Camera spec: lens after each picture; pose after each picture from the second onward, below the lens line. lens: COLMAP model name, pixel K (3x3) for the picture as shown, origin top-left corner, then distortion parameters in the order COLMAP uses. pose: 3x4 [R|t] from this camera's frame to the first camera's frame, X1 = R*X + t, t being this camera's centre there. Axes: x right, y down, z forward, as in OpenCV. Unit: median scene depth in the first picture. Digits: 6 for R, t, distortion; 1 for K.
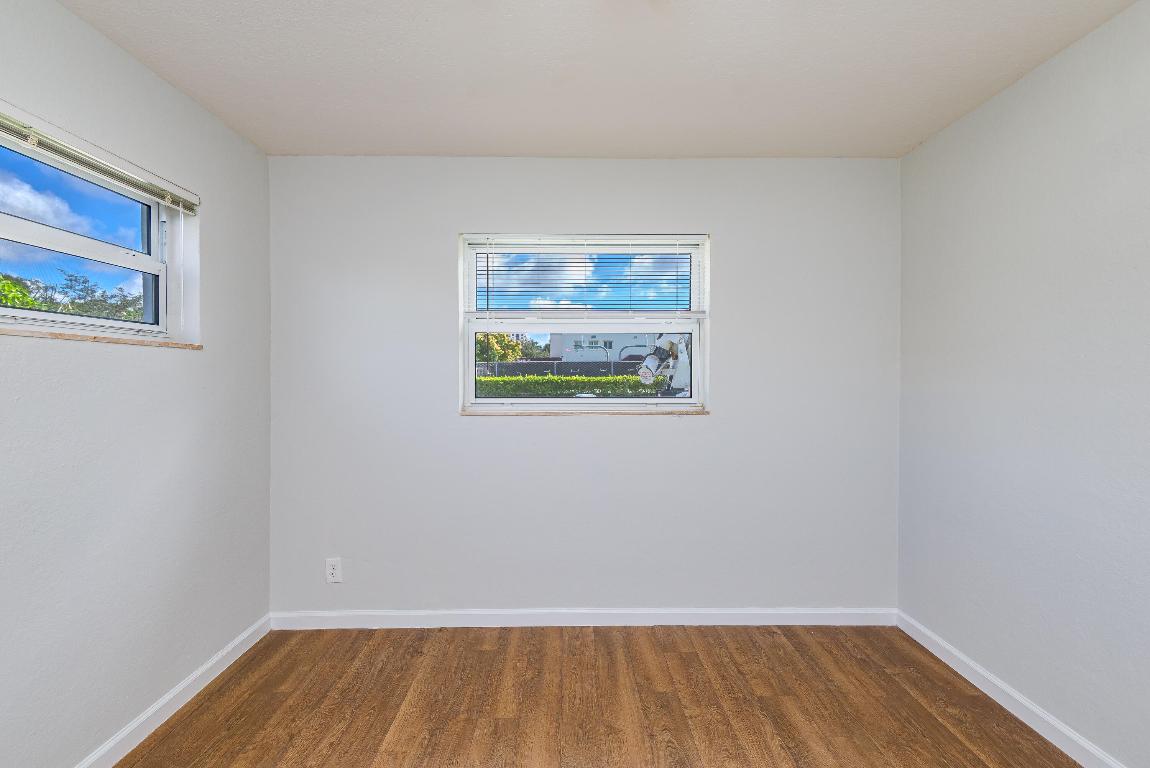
lens RADIAL K [[516.3, 0, 573.1], [0, 516.3, 380.8], [0, 0, 1]] dist [0.001940, 0.000311]
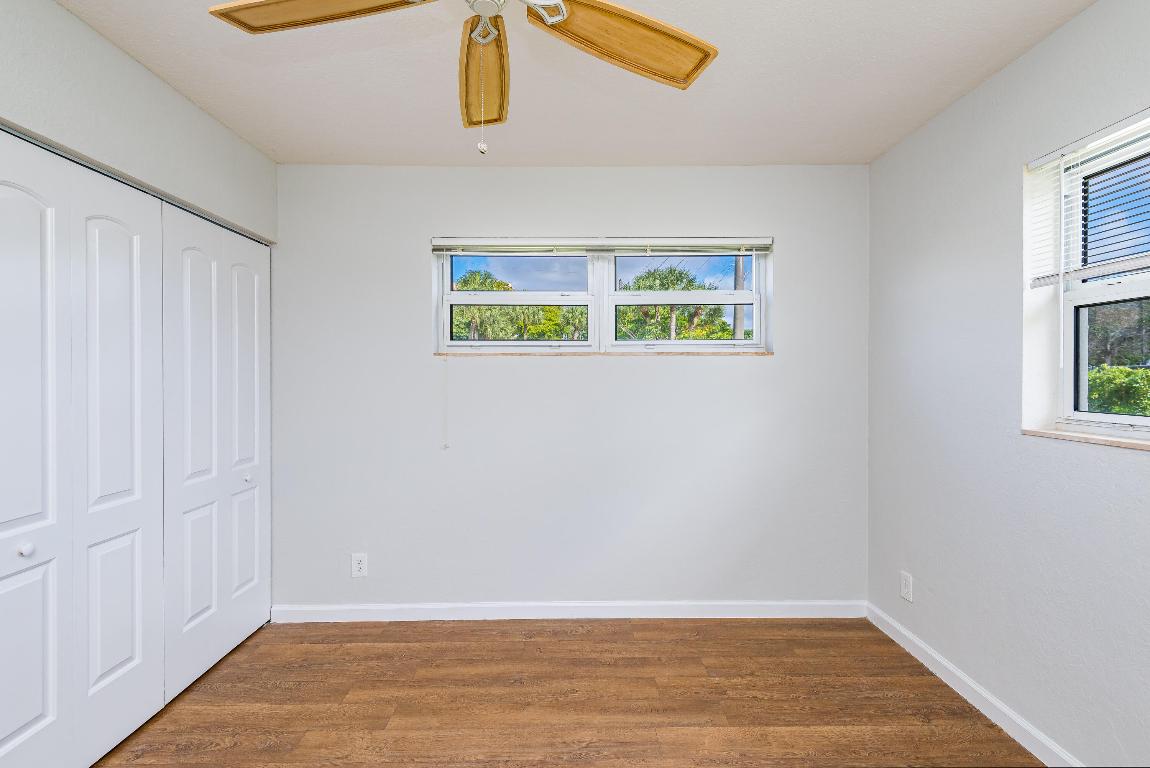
lens RADIAL K [[516.3, 0, 572.4], [0, 516.3, 382.4], [0, 0, 1]] dist [0.001940, 0.000311]
pose [[-0.011112, 0.002036, -0.999936, 0.582294], [-0.006087, 0.999979, 0.002104, 0.007523], [0.999920, 0.006110, -0.011099, 0.519588]]
